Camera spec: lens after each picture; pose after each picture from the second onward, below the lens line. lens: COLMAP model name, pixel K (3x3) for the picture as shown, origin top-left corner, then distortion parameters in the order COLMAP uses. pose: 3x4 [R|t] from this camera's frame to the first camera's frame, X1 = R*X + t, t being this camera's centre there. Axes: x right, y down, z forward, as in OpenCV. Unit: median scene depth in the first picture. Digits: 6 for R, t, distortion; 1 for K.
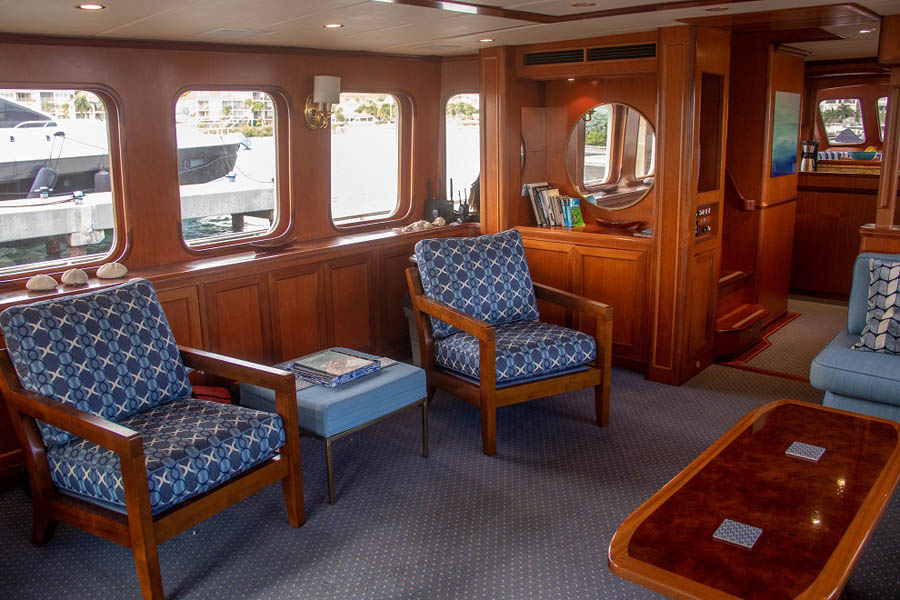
lens RADIAL K [[750.7, 0, 450.0], [0, 750.7, 300.0], [0, 0, 1]] dist [-0.170962, 0.154413]
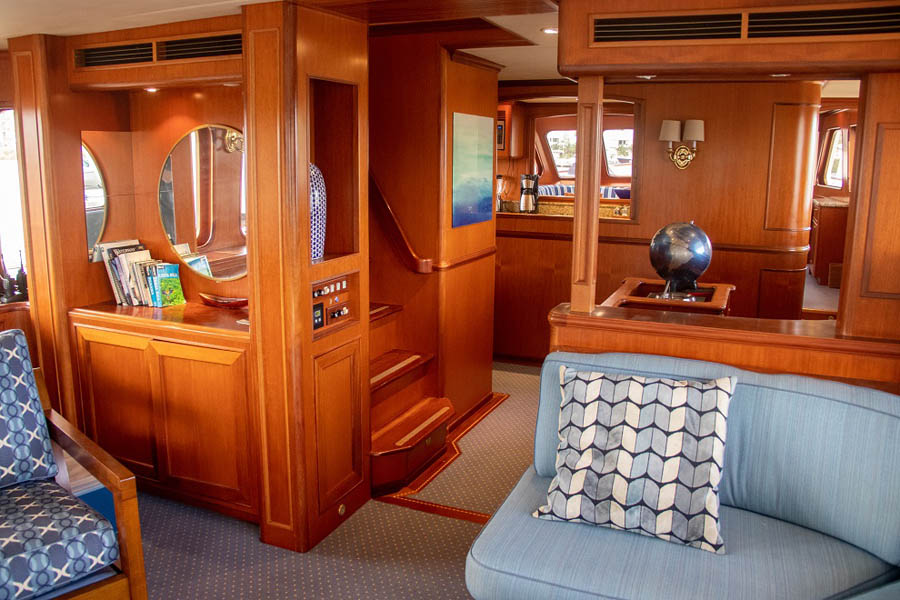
lens RADIAL K [[750.7, 0, 450.0], [0, 750.7, 300.0], [0, 0, 1]] dist [-0.170962, 0.154413]
pose [[0.953142, -0.029517, 0.301078, 0.219514], [0.040537, 0.998715, -0.030417, -0.076303], [-0.299794, 0.041197, 0.953114, 0.294590]]
